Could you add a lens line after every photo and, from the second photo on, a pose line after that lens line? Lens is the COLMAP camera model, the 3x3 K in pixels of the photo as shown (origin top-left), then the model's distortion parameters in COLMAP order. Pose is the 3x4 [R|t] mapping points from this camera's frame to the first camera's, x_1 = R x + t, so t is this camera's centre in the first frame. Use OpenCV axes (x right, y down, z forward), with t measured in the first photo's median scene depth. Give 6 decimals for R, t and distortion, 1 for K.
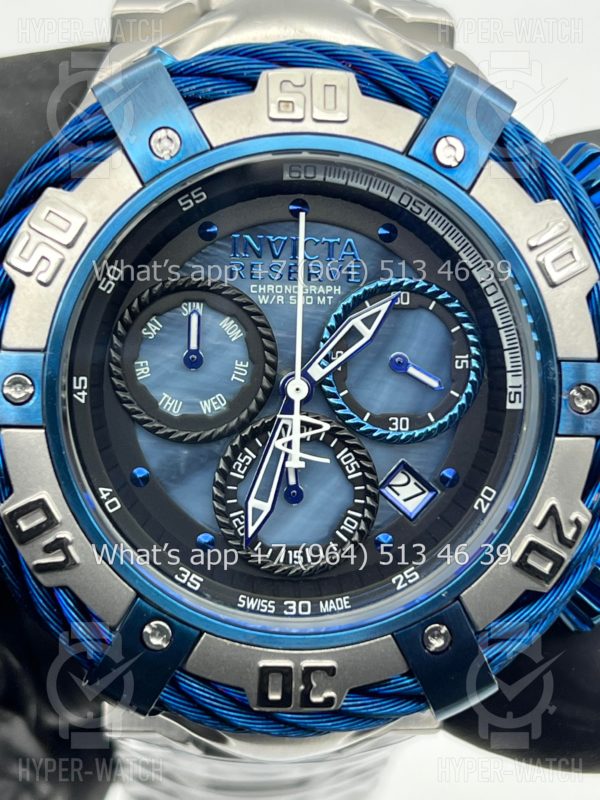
lens RADIAL K [[1876.1, 0, 300.2], [0, 1876.1, 399.2], [0, 0, 1]] dist [0.230423, 0.000000]
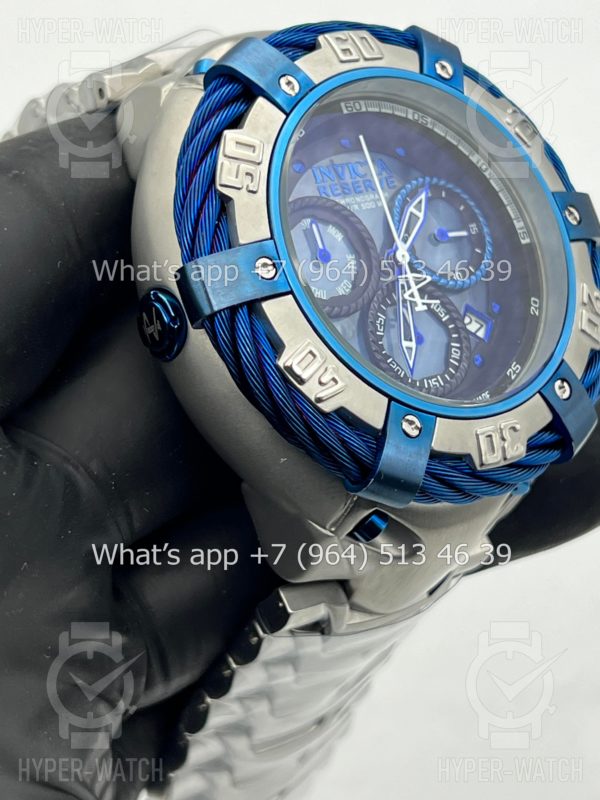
lens RADIAL K [[1876.1, 0, 296.6], [0, 1876.1, 395.5], [0, 0, 1]] dist [0.230423, 0.000000]
pose [[0.819926, -0.224060, 0.526799, -0.797015], [0.367380, 0.911680, -0.184042, 0.306265], [-0.439036, 0.344436, 0.829826, -0.050008]]
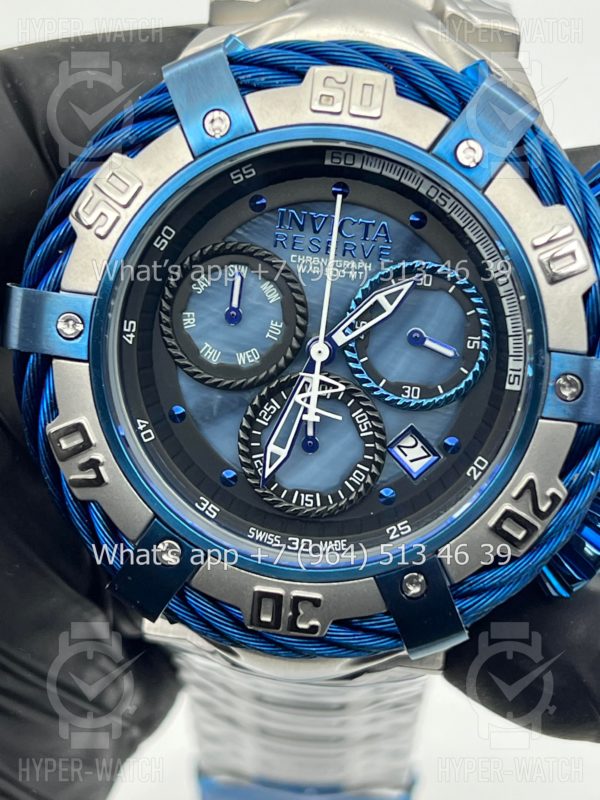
lens RADIAL K [[1876.1, 0, 300.1], [0, 1876.1, 398.6], [0, 0, 1]] dist [0.230423, 0.000000]
pose [[0.985470, 0.108325, -0.130825, 0.137134], [-0.104718, 0.993915, 0.034163, -0.014532], [0.133729, -0.019967, 0.990817, -0.114482]]
